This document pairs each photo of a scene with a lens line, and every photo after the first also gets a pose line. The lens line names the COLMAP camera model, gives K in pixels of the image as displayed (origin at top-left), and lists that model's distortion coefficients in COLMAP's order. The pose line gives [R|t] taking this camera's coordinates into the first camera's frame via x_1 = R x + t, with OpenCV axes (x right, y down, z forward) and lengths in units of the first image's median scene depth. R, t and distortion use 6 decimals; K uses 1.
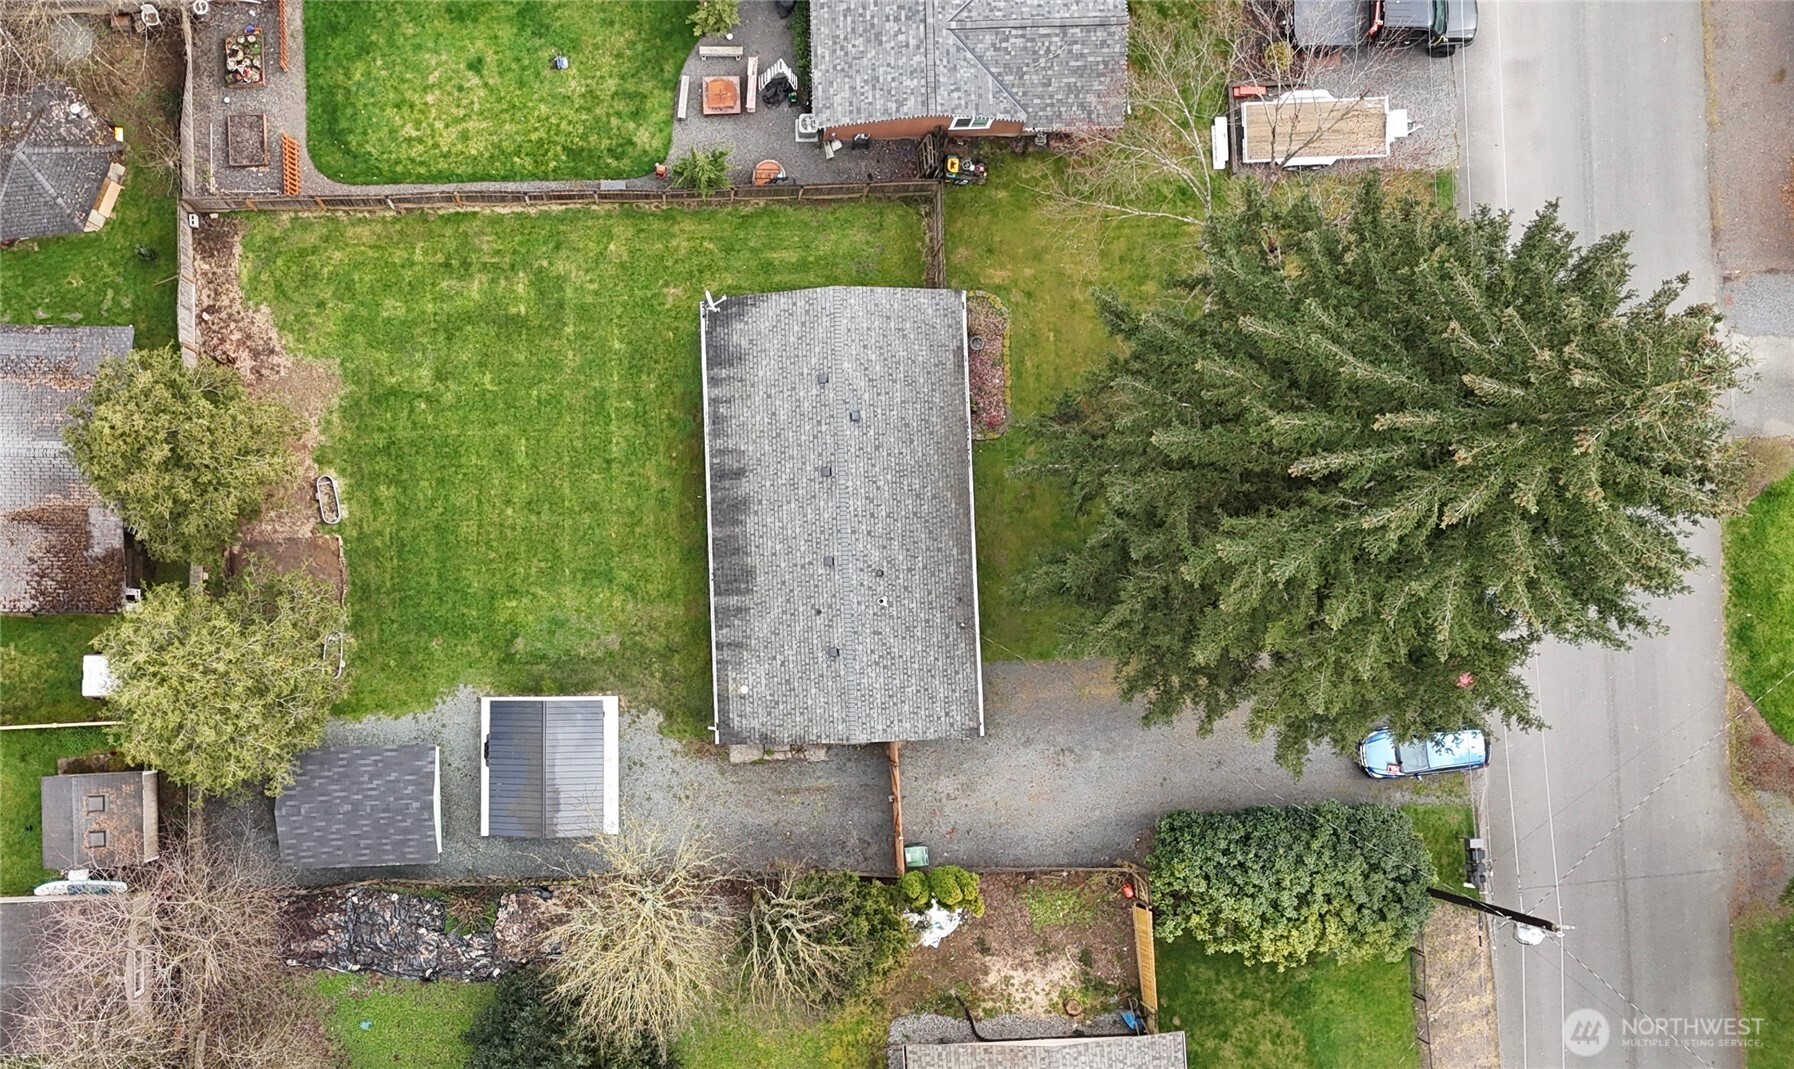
lens RADIAL K [[1236.0, 0, 896.3], [0, 1236.0, 534.2], [0, 0, 1]] dist [-0.004461, -0.000305]
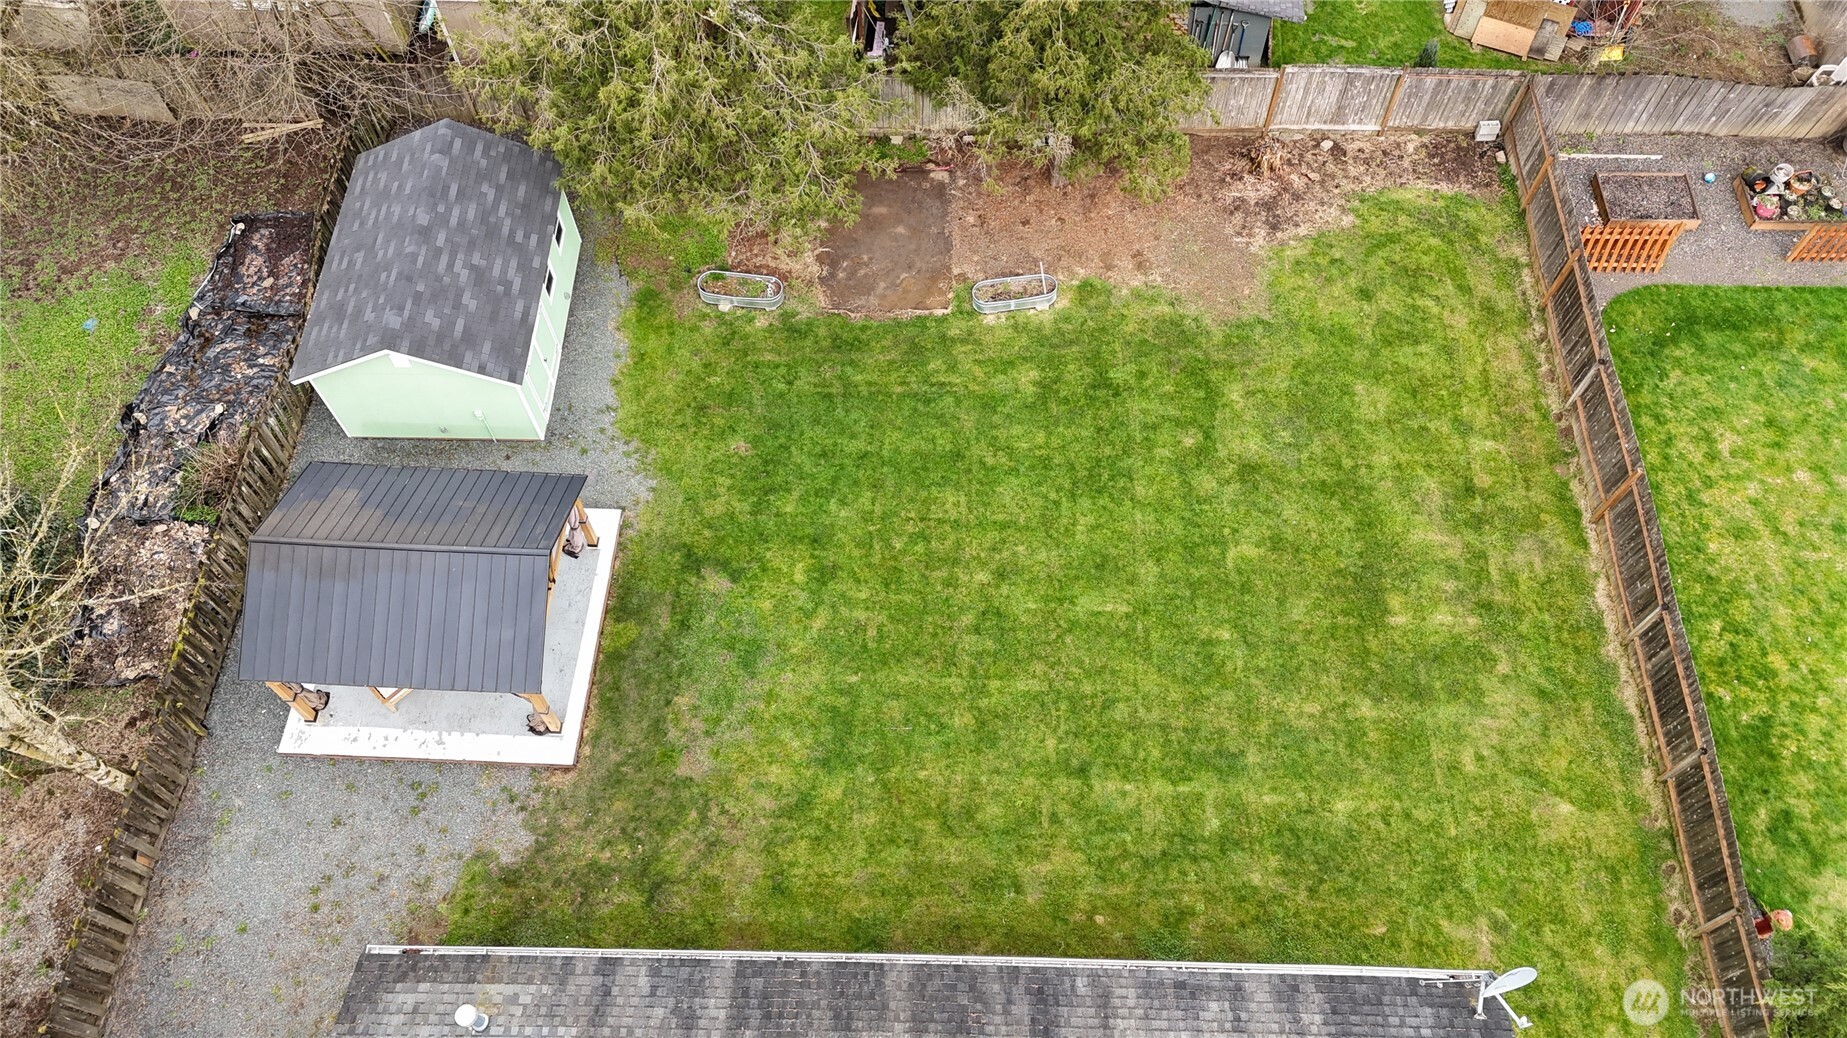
lens RADIAL K [[1358.3, 0, 947.5], [0, 1358.3, 520.0], [0, 0, 1]] dist [0.071313, -0.062501]
pose [[-0.060651, 0.812786, -0.579397, -0.011600], [-0.997342, -0.025871, 0.068110, -0.041323], [0.040369, 0.581988, 0.812195, 0.540796]]
